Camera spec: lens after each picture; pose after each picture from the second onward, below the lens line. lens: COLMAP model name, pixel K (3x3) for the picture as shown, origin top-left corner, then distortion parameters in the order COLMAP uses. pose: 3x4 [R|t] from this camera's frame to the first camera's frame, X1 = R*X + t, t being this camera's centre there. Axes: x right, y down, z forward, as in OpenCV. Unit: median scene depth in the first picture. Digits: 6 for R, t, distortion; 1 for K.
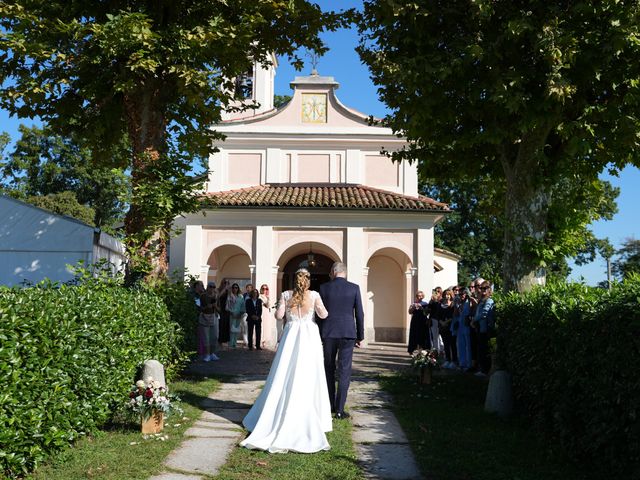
lens RADIAL K [[674.8, 0, 316.4], [0, 674.8, 236.8], [0, 0, 1]] dist [-0.019229, 0.000000]
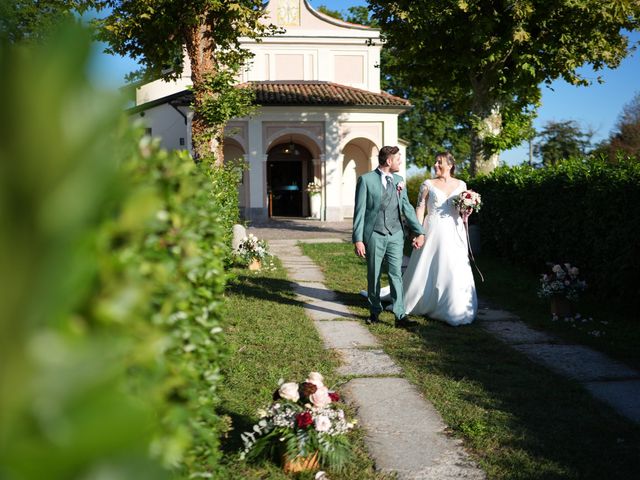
lens RADIAL K [[674.8, 0, 317.1], [0, 674.8, 240.3], [0, 0, 1]] dist [-0.019229, 0.000000]
pose [[0.993926, -0.032101, 0.105265, -0.086435], [0.013223, 0.984417, 0.175354, -0.013503], [-0.109253, -0.172897, 0.978862, -0.164187]]
